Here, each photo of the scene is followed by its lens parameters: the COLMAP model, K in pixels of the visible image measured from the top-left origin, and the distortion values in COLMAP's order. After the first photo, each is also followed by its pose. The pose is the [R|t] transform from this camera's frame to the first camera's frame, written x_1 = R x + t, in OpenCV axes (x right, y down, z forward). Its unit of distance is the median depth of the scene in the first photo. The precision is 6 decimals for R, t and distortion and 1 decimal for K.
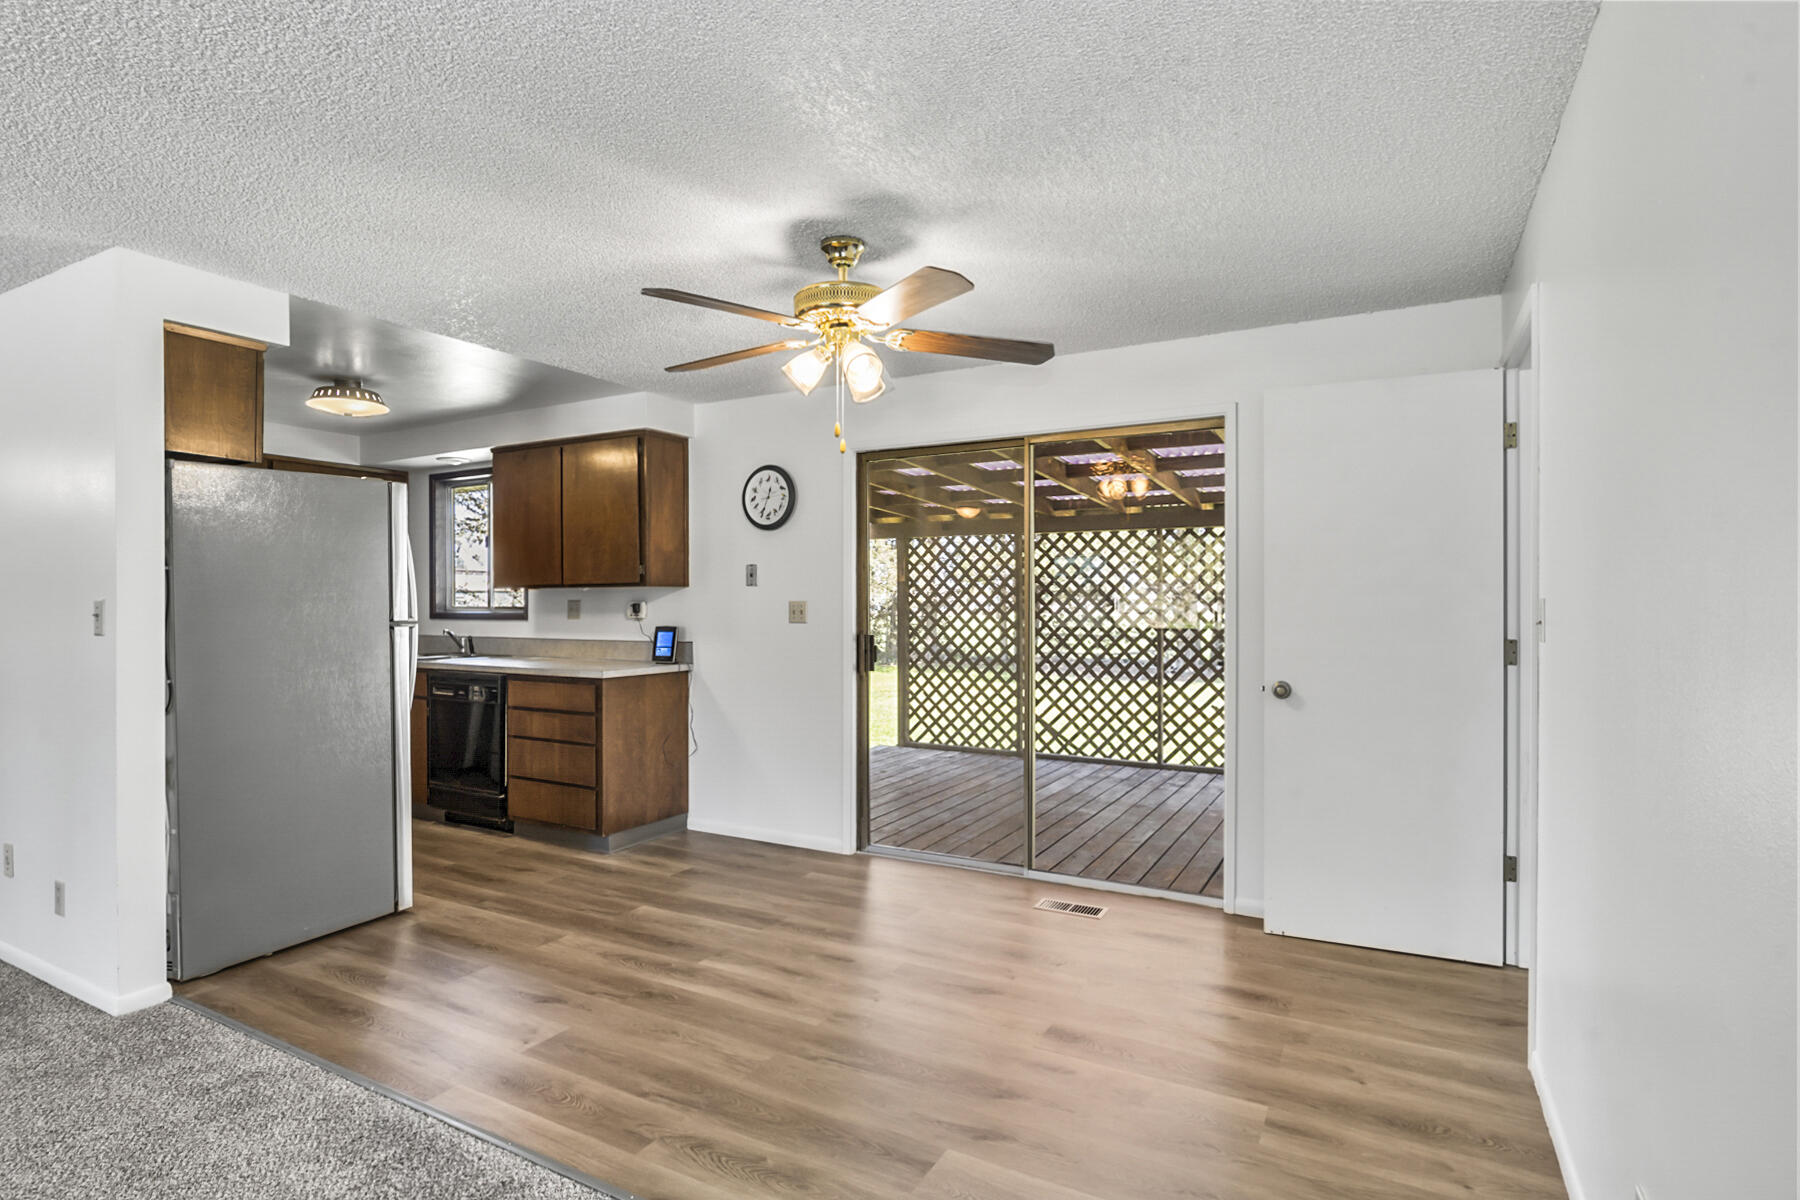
lens RADIAL K [[914.8, 0, 900.0], [0, 914.8, 600.0], [0, 0, 1]] dist [-0.031210, 0.016645]
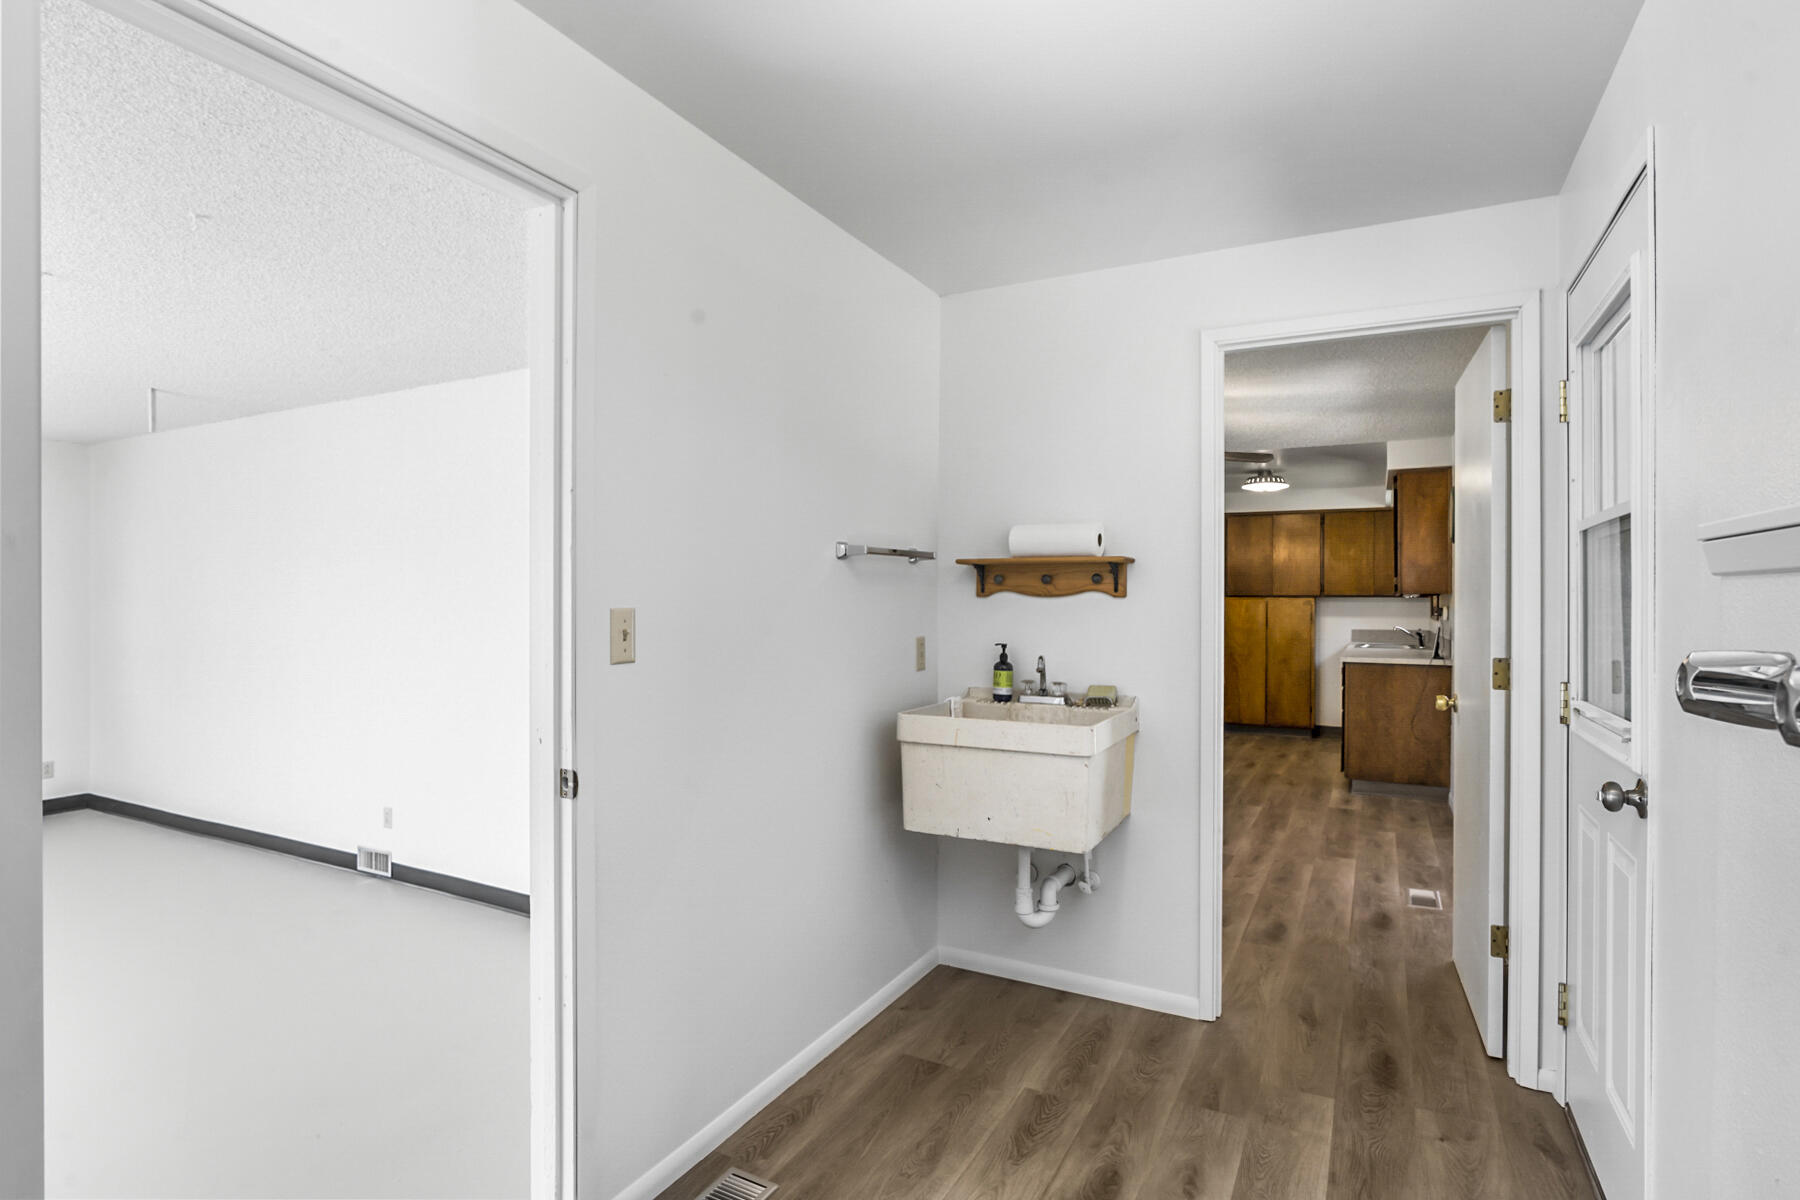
lens RADIAL K [[914.8, 0, 900.0], [0, 914.8, 600.0], [0, 0, 1]] dist [-0.031210, 0.016645]
pose [[0.019145, 0.005529, -0.999801, 0.972348], [-0.009265, 0.999943, 0.005352, -0.006953], [0.999774, 0.009160, 0.019195, 0.291005]]
